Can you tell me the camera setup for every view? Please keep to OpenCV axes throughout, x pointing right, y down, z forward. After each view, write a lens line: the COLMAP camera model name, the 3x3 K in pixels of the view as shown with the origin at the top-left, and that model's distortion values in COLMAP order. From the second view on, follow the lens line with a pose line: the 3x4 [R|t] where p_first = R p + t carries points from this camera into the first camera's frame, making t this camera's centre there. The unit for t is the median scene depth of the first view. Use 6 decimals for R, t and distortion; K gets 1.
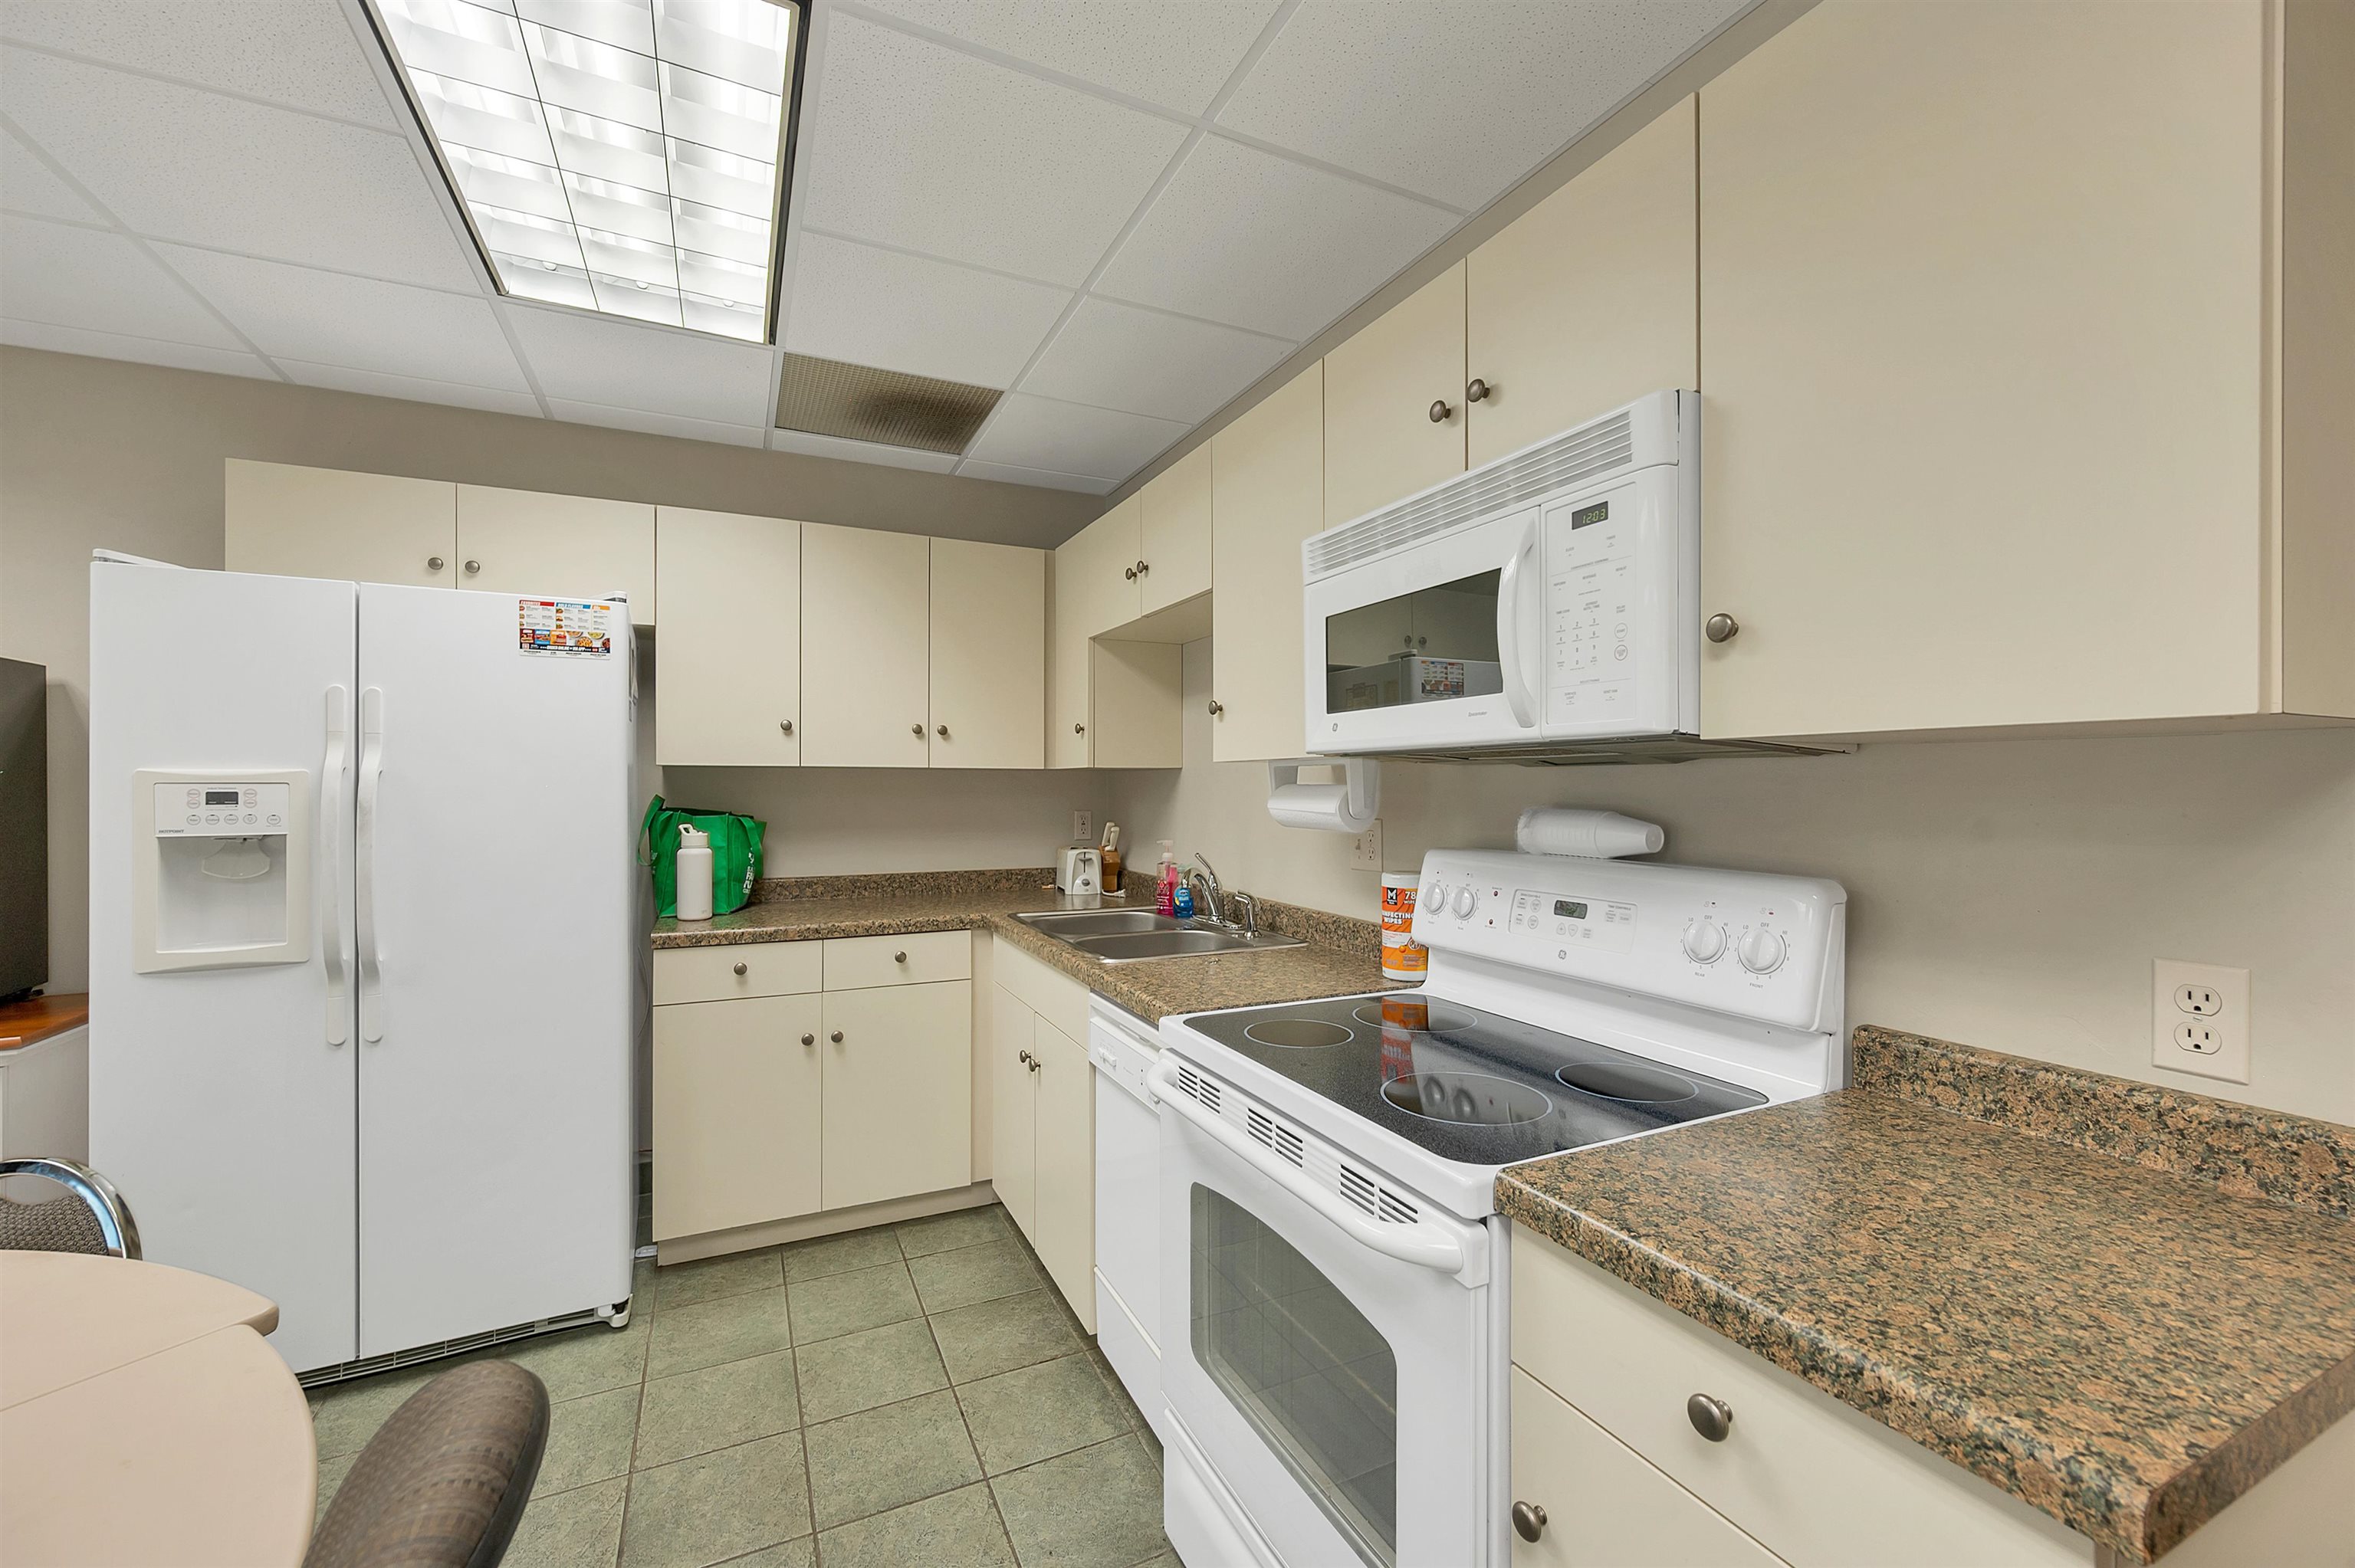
lens RADIAL K [[953.9, 0, 1180.2], [0, 953.9, 789.0], [0, 0, 1]] dist [0.001719, 0.000262]
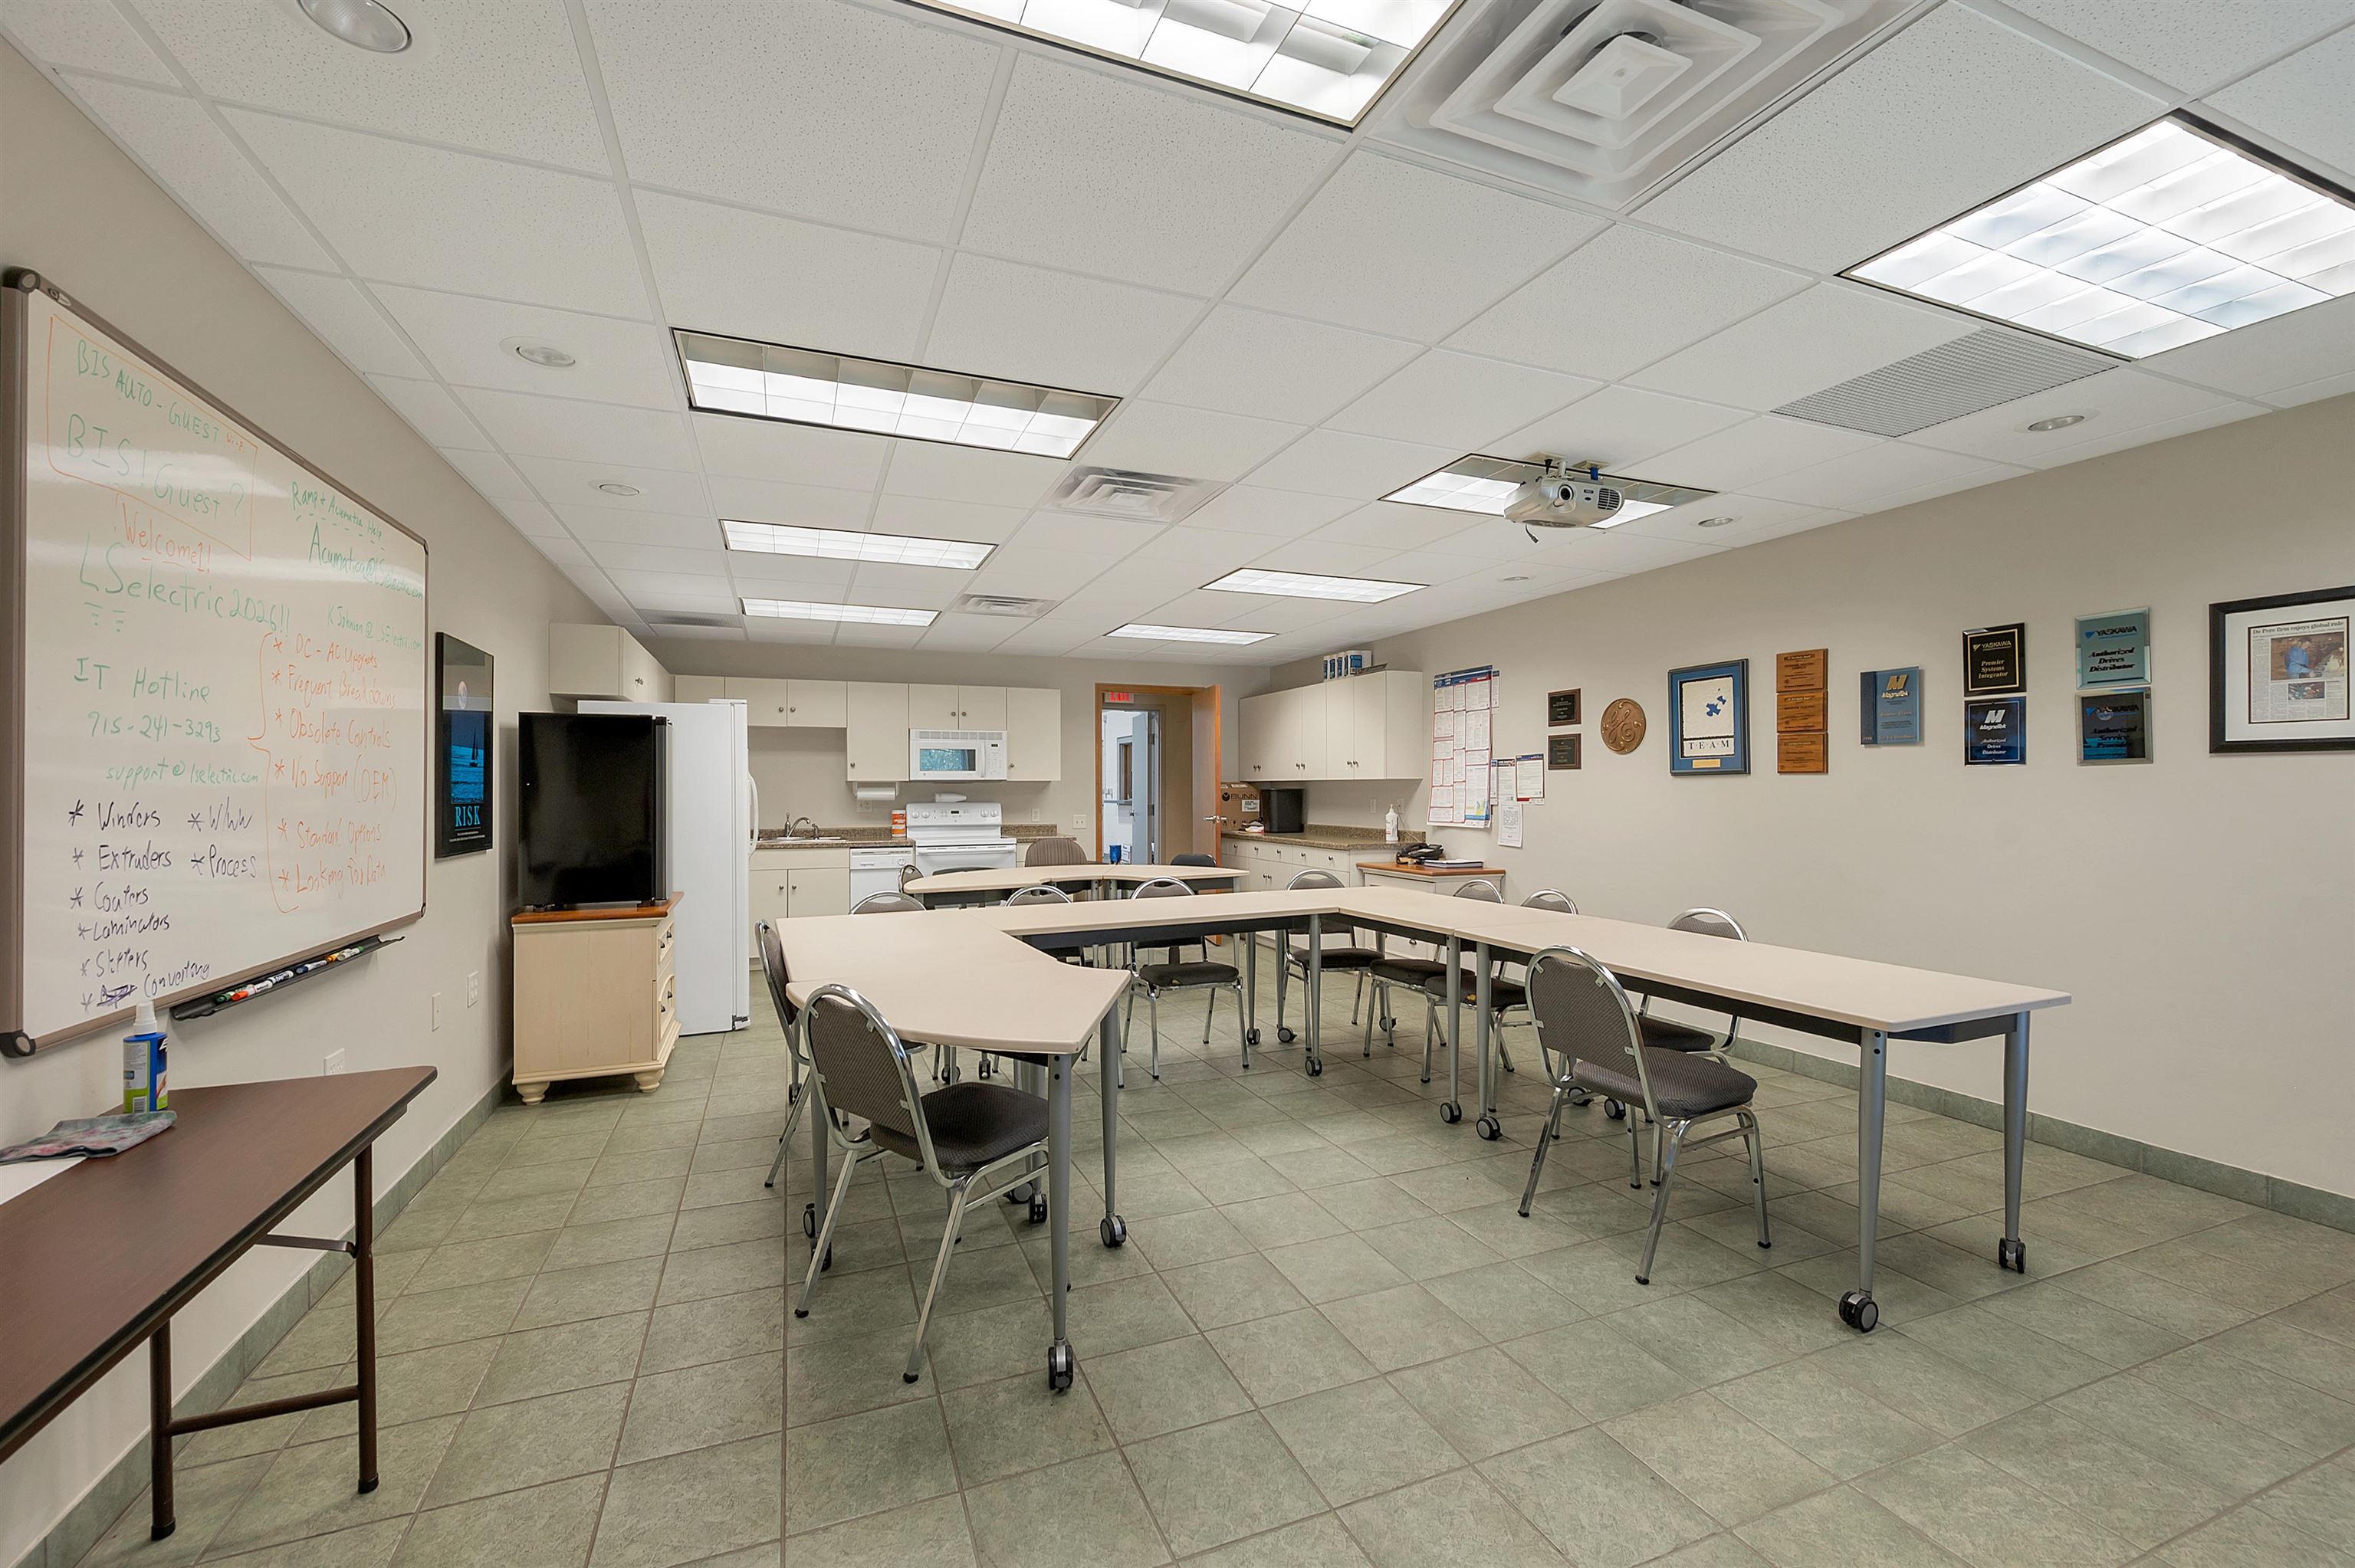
lens RADIAL K [[953.9, 0, 1177.3], [0, 953.9, 790.7], [0, 0, 1]] dist [0.001719, 0.000262]
pose [[0.068845, 0.003382, 0.997622, -3.616836], [0.007619, 0.999963, -0.003916, 0.032522], [-0.997598, 0.007870, 0.068817, -0.413359]]
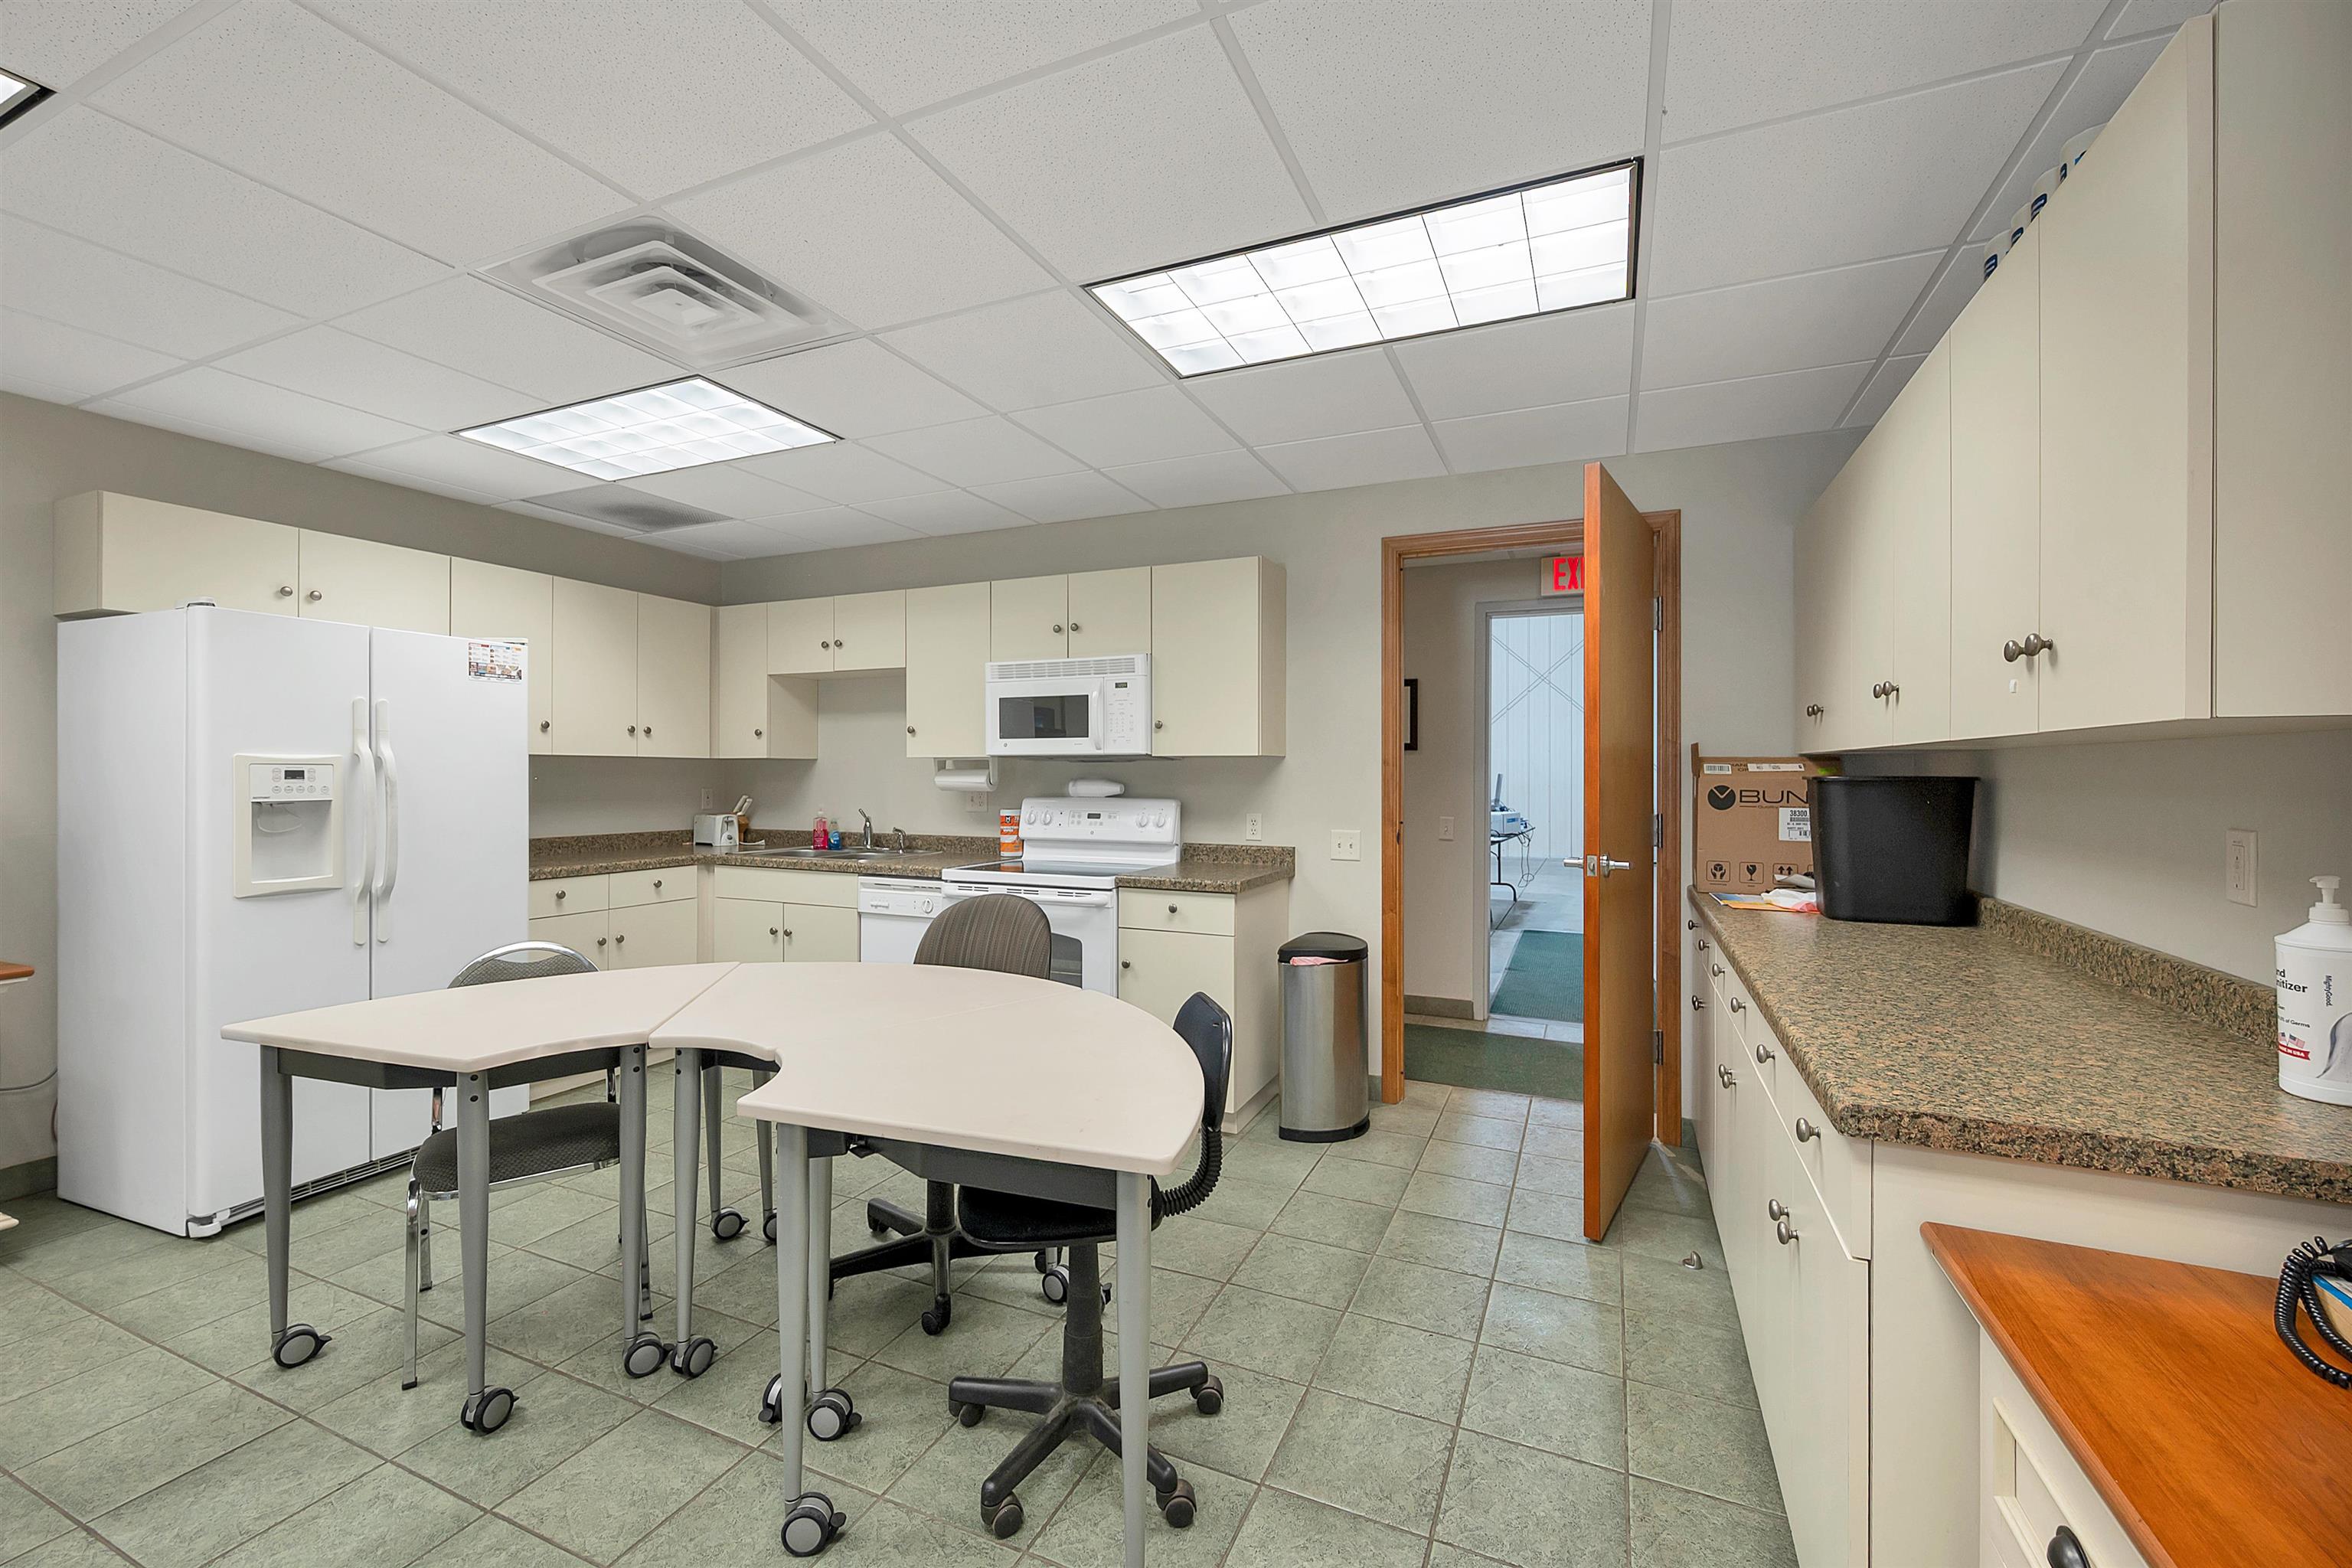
lens RADIAL K [[952.9, 0, 1177.9], [0, 952.9, 772.0], [0, 0, 1]] dist [0.001719, 0.000262]
pose [[0.765433, 0.003252, 0.643507, -0.902674], [0.000781, 0.999982, -0.005982, 0.015000], [-0.643515, 0.005082, 0.765417, -0.956258]]
